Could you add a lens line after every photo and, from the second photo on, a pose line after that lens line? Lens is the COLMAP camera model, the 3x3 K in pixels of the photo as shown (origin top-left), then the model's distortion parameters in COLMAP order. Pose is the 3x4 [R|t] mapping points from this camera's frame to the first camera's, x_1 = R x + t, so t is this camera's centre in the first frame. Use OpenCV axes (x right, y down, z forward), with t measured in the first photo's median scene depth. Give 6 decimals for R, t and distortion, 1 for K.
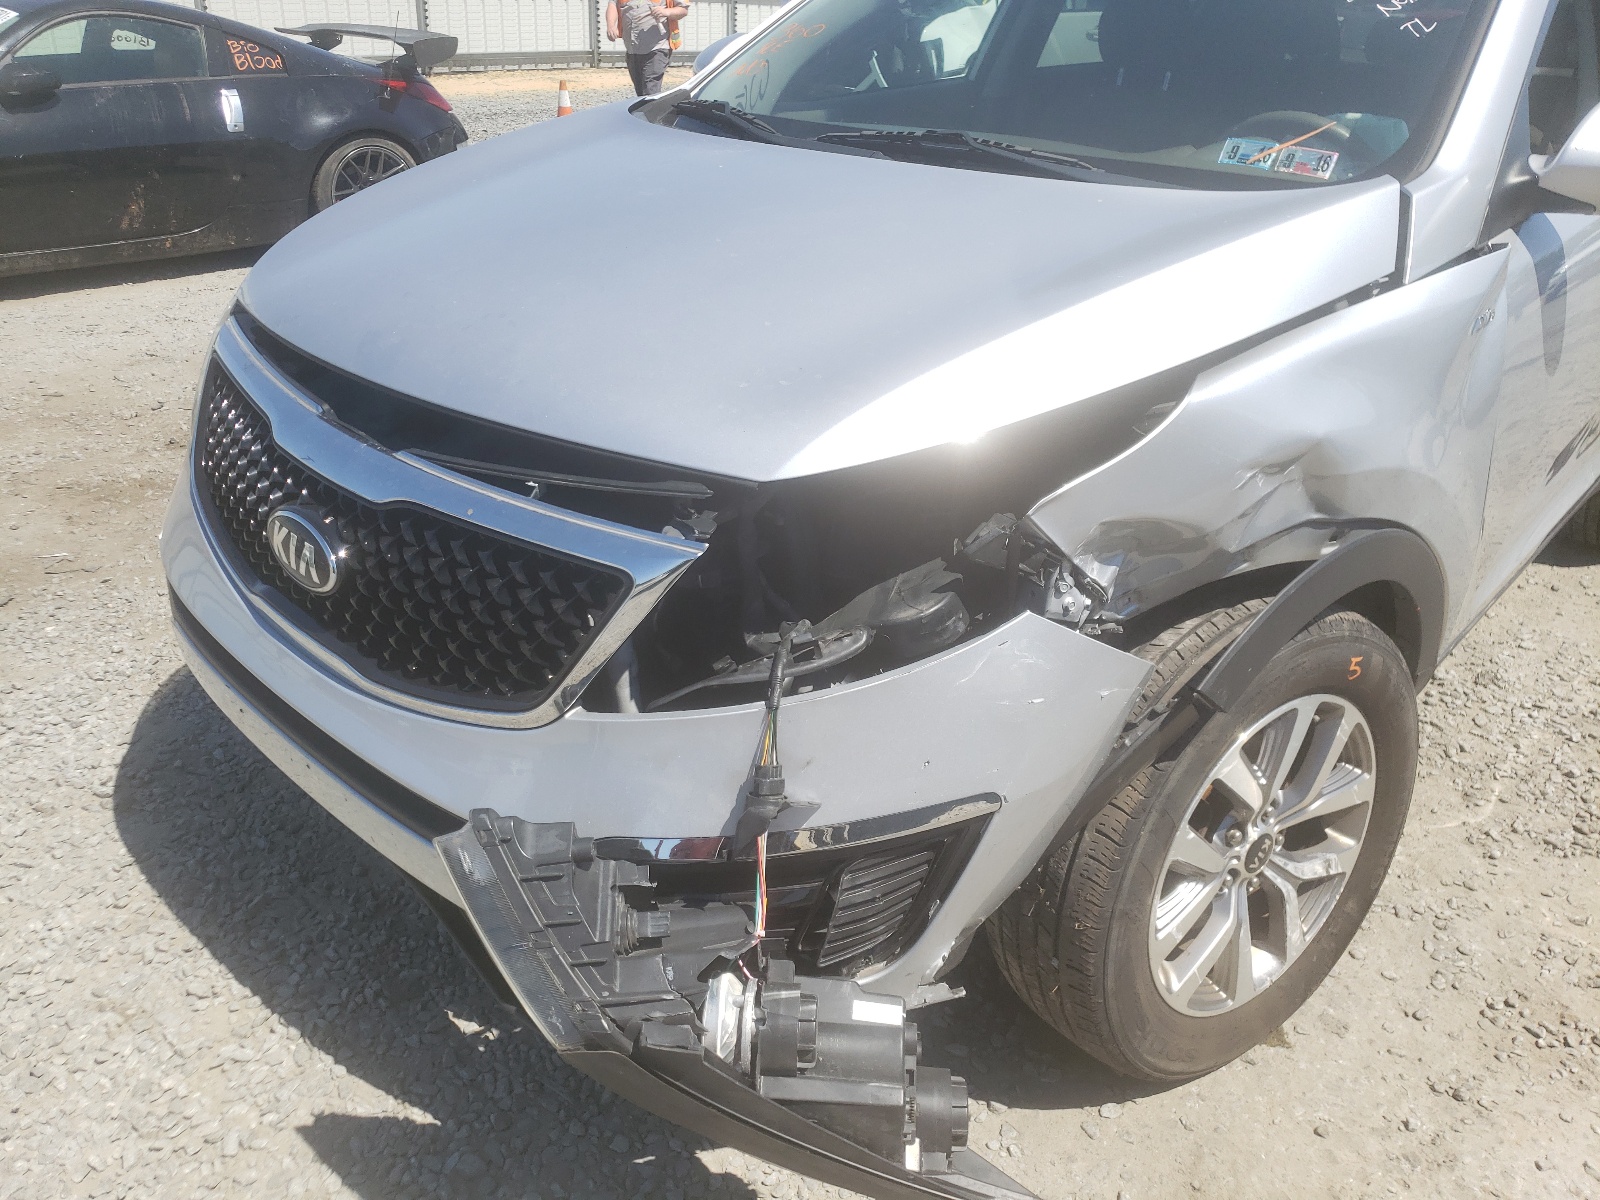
lens RADIAL K [[1231.7, 0, 794.0], [0, 1231.7, 597.9], [0, 0, 1]] dist [0.043123, -0.081013]
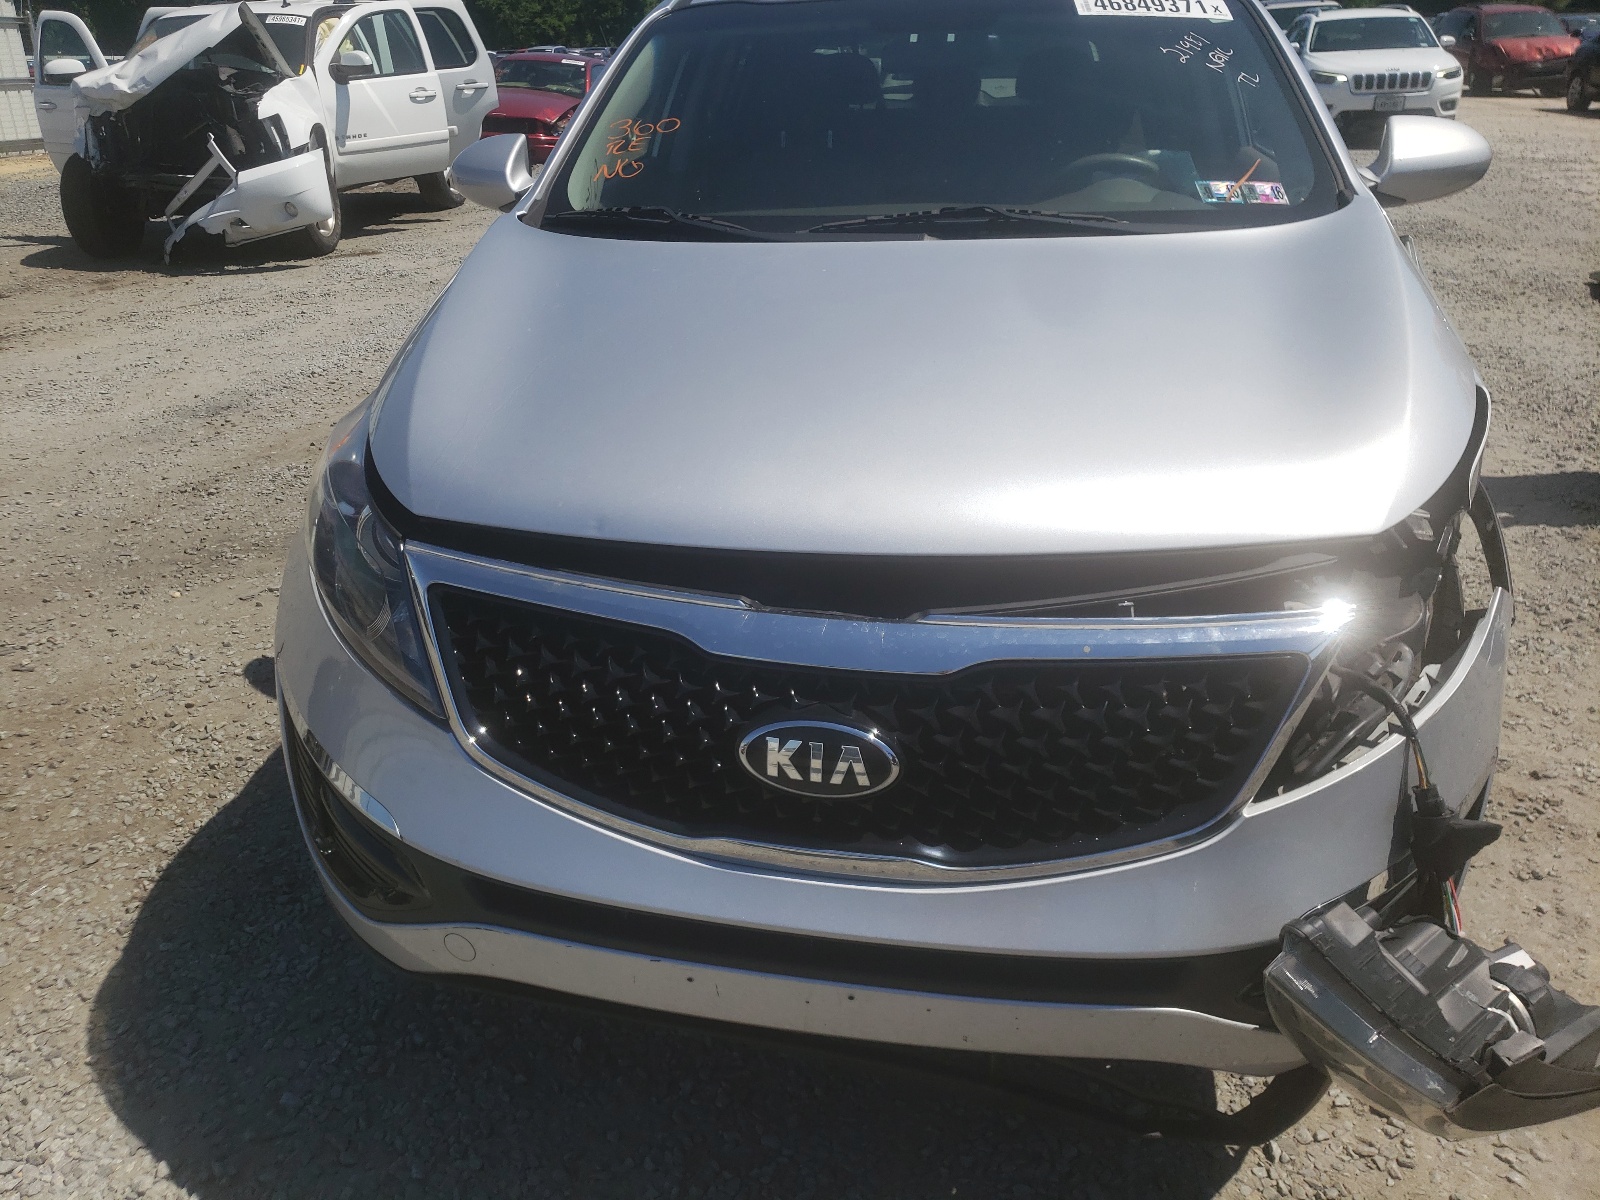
lens RADIAL K [[1193.5, 0, 799.3], [0, 1193.5, 634.1], [0, 0, 1]] dist [0.055396, 0.001508]
pose [[0.844112, -0.286484, 0.453212, -0.658854], [0.288768, 0.955127, 0.065919, -0.156497], [-0.451760, 0.075230, 0.888962, 0.201619]]
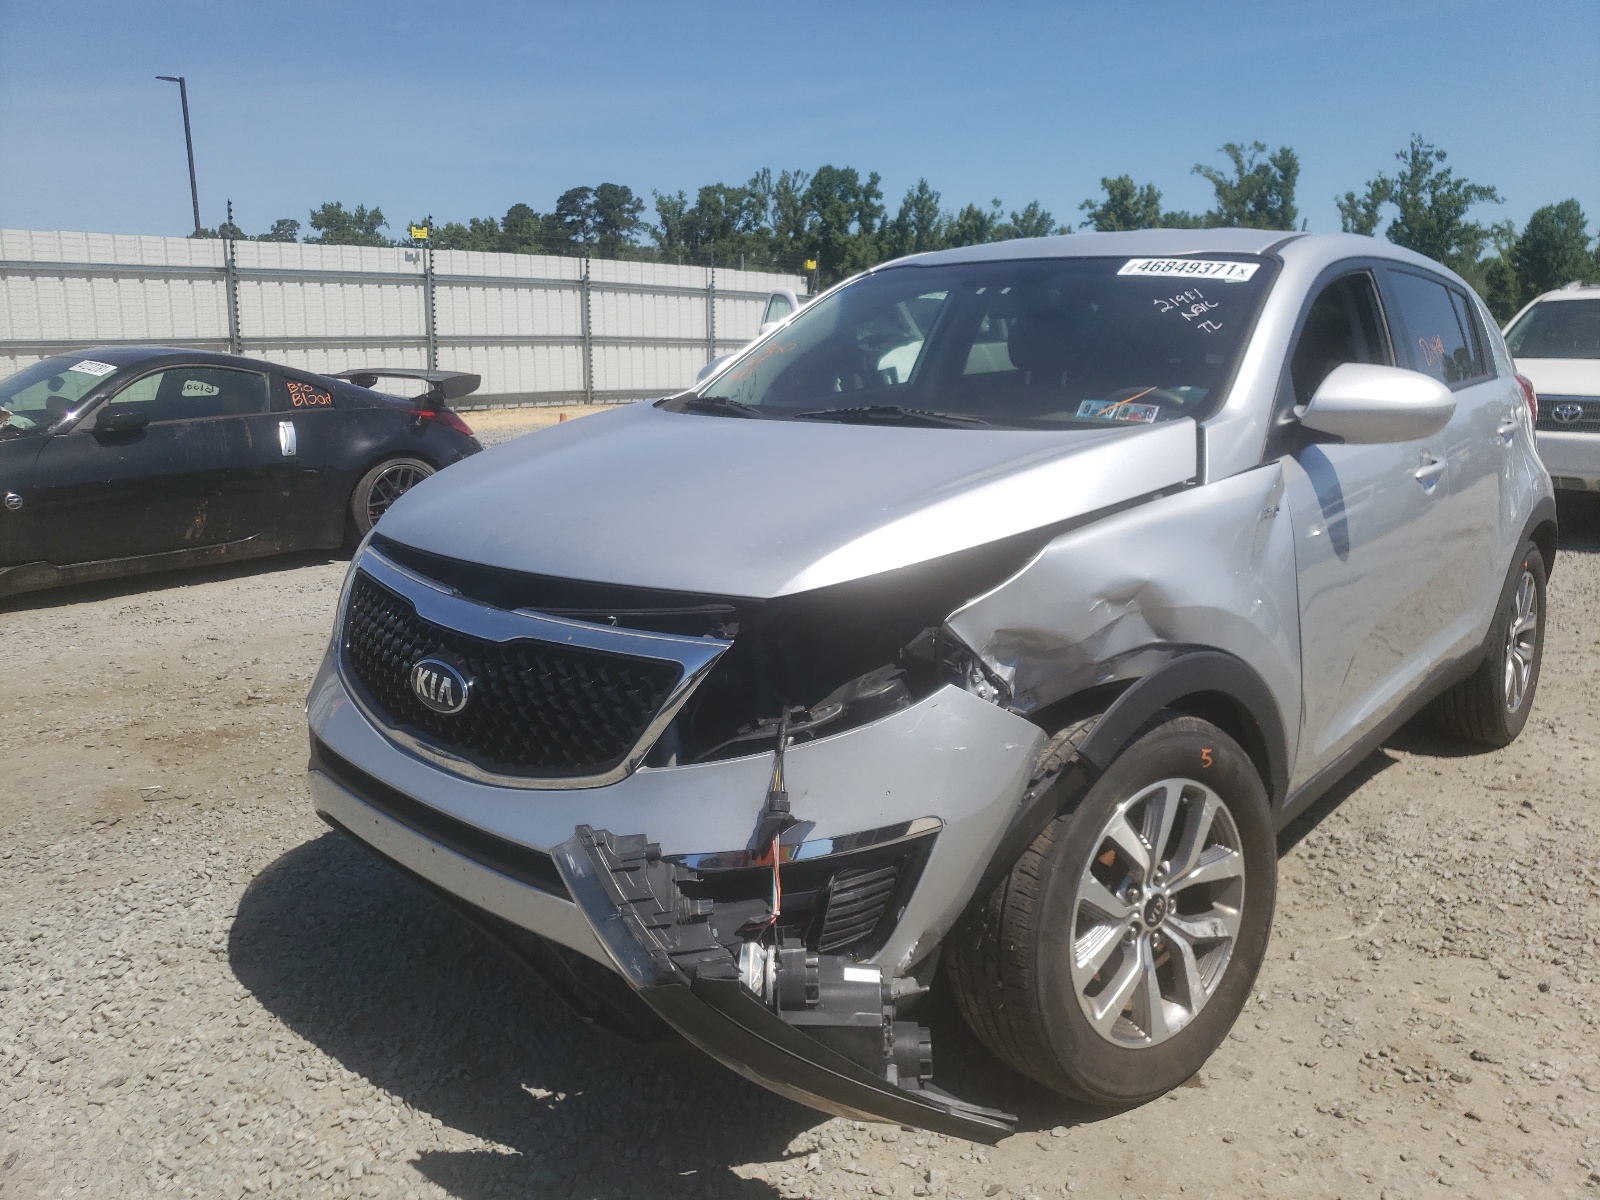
lens RADIAL K [[1219.9, 0, 800.0], [0, 1219.9, 600.0], [0, 0, 1]] dist [0.056048, -0.179510]
pose [[0.999245, -0.033350, 0.019929, -0.011524], [0.037159, 0.970137, -0.239693, 0.183677], [-0.011340, 0.240253, 0.970644, -0.319870]]
